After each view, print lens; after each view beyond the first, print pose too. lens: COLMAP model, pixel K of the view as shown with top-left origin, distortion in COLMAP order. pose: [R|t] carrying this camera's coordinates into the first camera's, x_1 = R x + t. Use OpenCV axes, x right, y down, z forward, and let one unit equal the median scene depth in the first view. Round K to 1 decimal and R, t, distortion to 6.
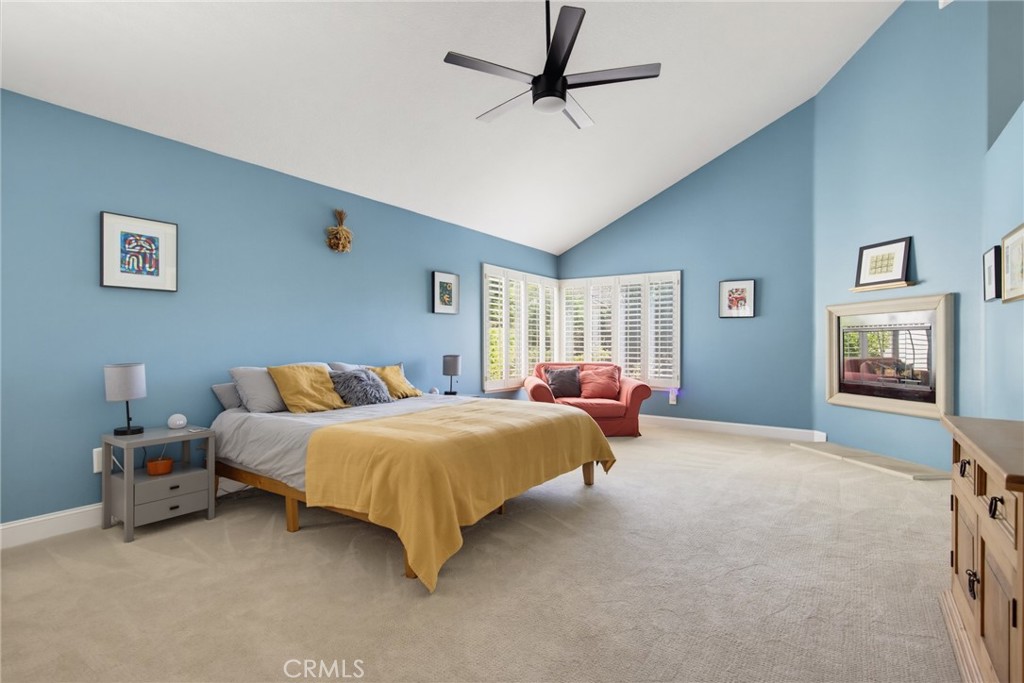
lens RADIAL K [[497.2, 0, 512.0], [0, 497.2, 341.5], [0, 0, 1]] dist [0.001090, 0.000171]
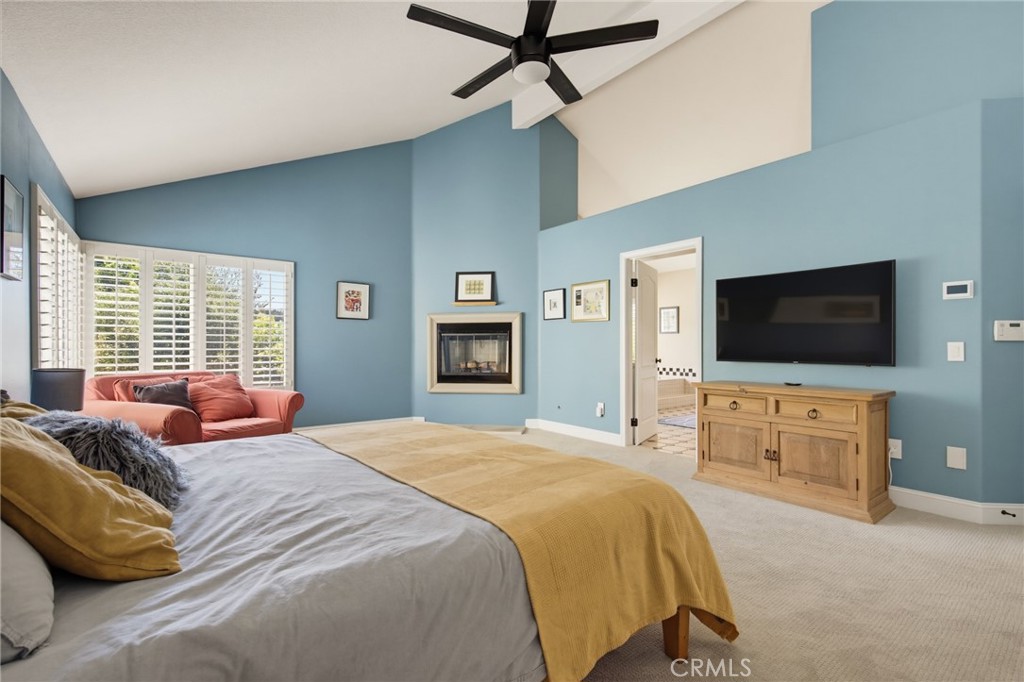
lens RADIAL K [[468.8, 0, 512.0], [0, 468.8, 341.0], [0, 0, 1]] dist [0.000124, 0.000058]
pose [[0.301360, 0.005070, 0.953497, -0.430671], [-0.006805, 0.999972, -0.003166, -0.002145], [-0.953486, -0.005535, 0.301386, 0.460754]]
